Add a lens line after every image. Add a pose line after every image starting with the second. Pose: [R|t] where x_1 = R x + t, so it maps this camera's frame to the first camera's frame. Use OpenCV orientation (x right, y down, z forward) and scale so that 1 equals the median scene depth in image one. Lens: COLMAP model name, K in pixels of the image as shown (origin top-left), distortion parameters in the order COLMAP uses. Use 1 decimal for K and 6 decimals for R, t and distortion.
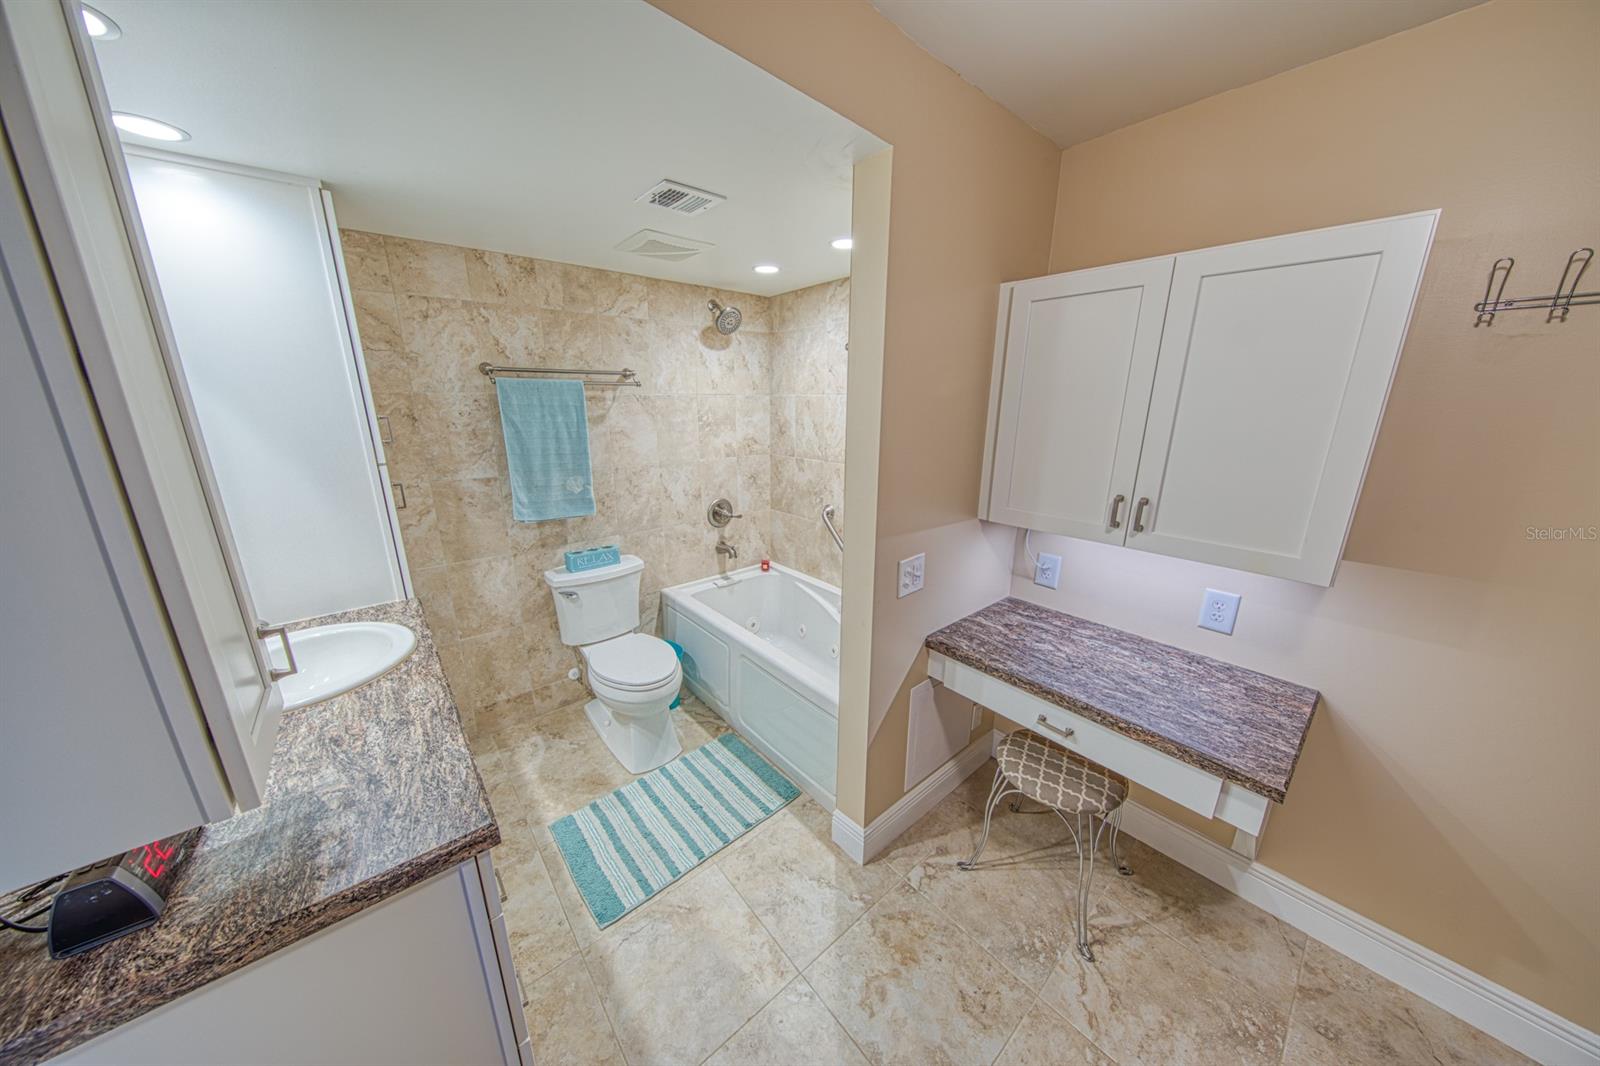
lens RADIAL K [[501.6, 0, 798.8], [0, 501.6, 536.6], [0, 0, 1]] dist [0.004695, -0.005714]
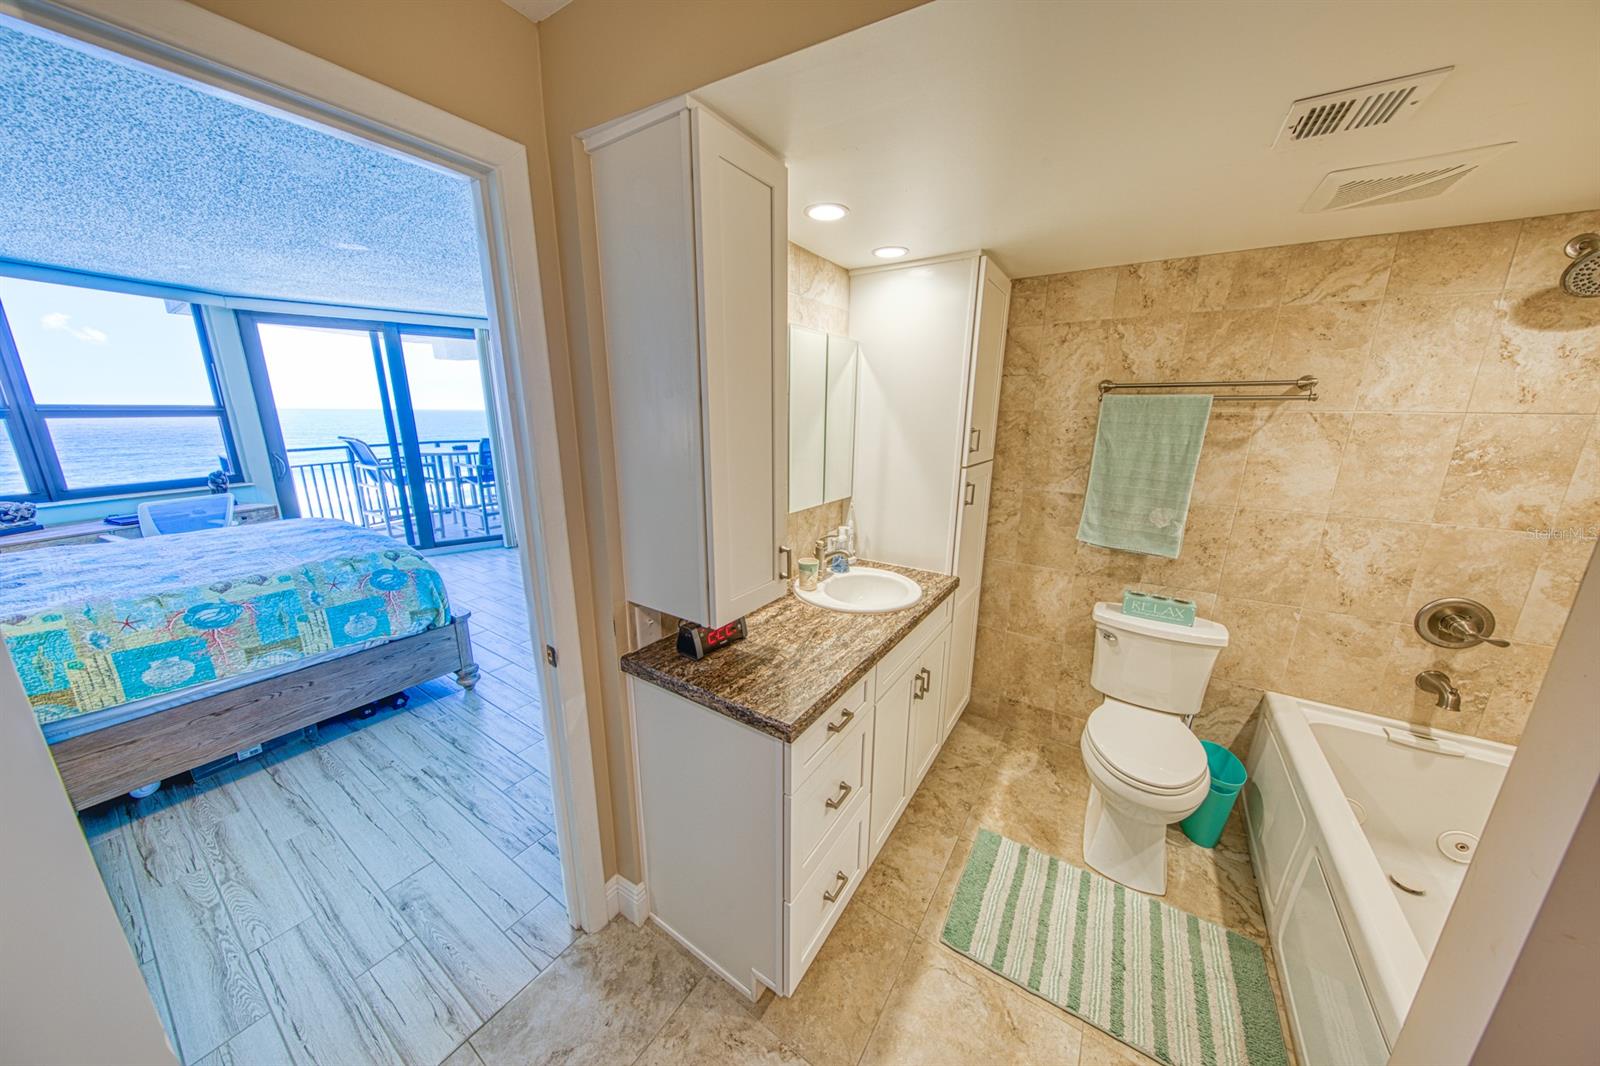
lens RADIAL K [[504.6, 0, 792.3], [0, 504.6, 535.9], [0, 0, 1]] dist [0.005086, -0.004123]
pose [[0.268199, 0.230943, -0.935272, 0.198315], [-0.261506, 0.951840, 0.160045, -0.050300], [0.927191, 0.201656, 0.315676, 0.167869]]
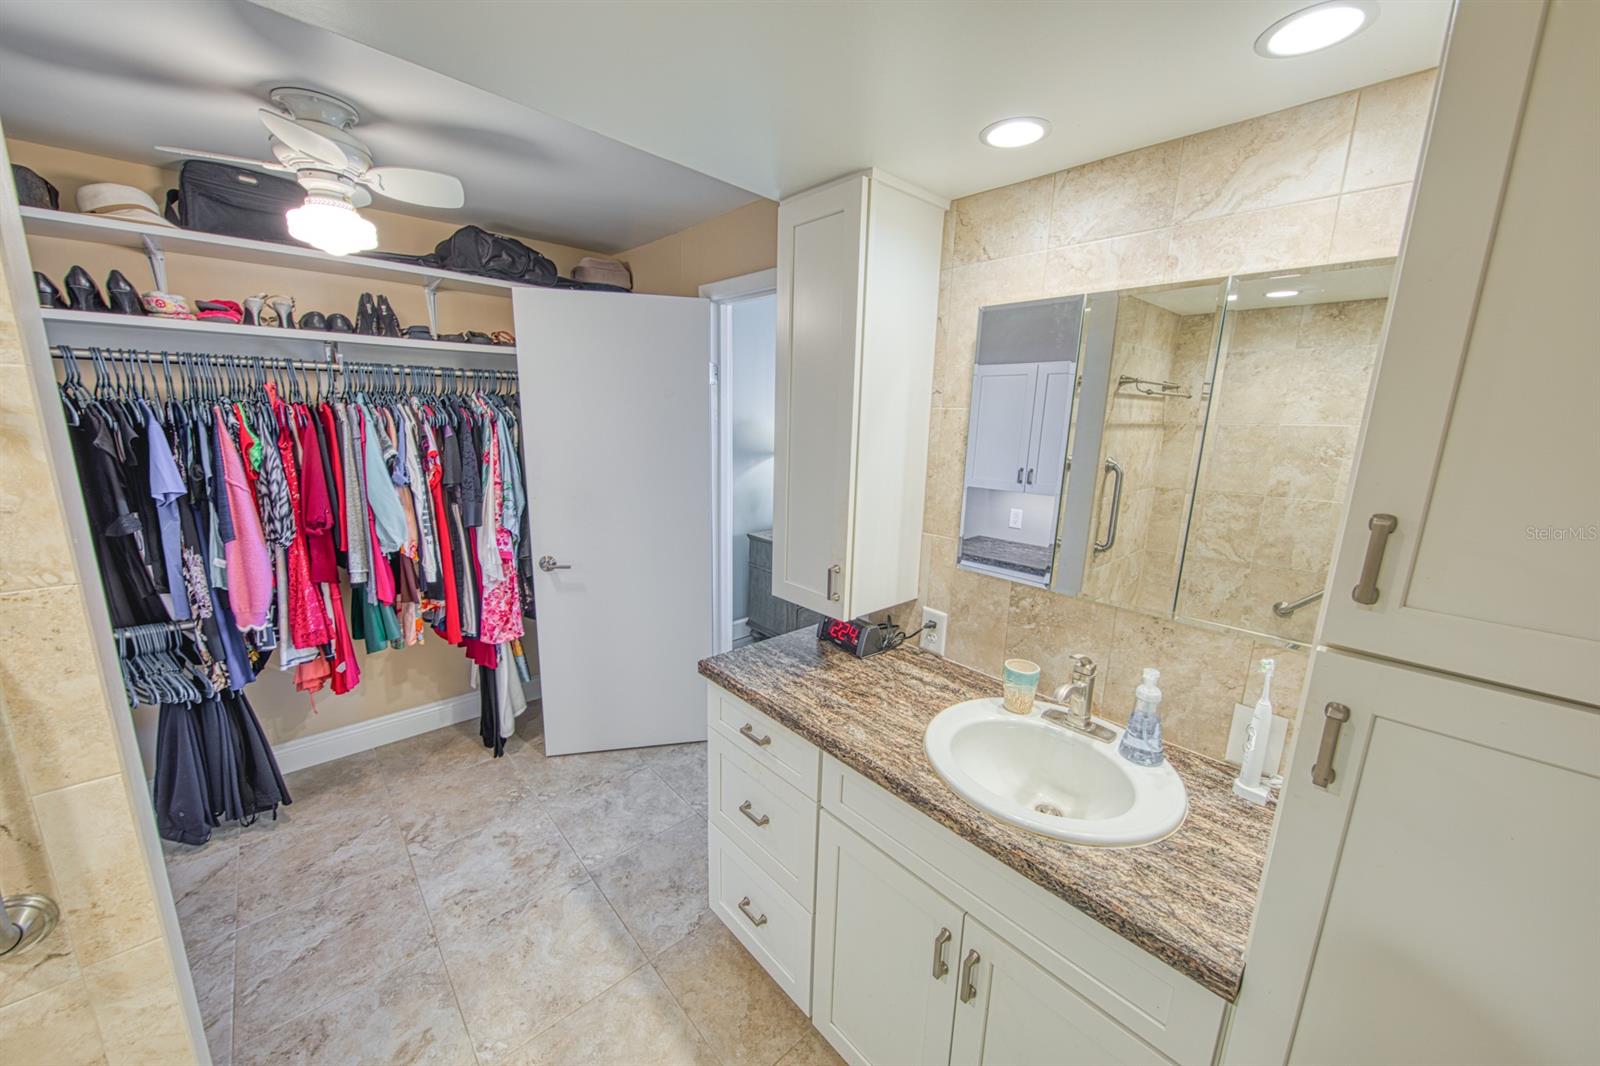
lens RADIAL K [[593.6, 0, 790.7], [0, 593.6, 534.8], [0, 0, 1]] dist [0.001657, -0.000016]
pose [[-0.999640, -0.020663, -0.017091, -0.316329], [-0.026203, 0.888131, 0.458842, -0.284625], [0.005698, 0.459125, -0.888353, 0.956322]]
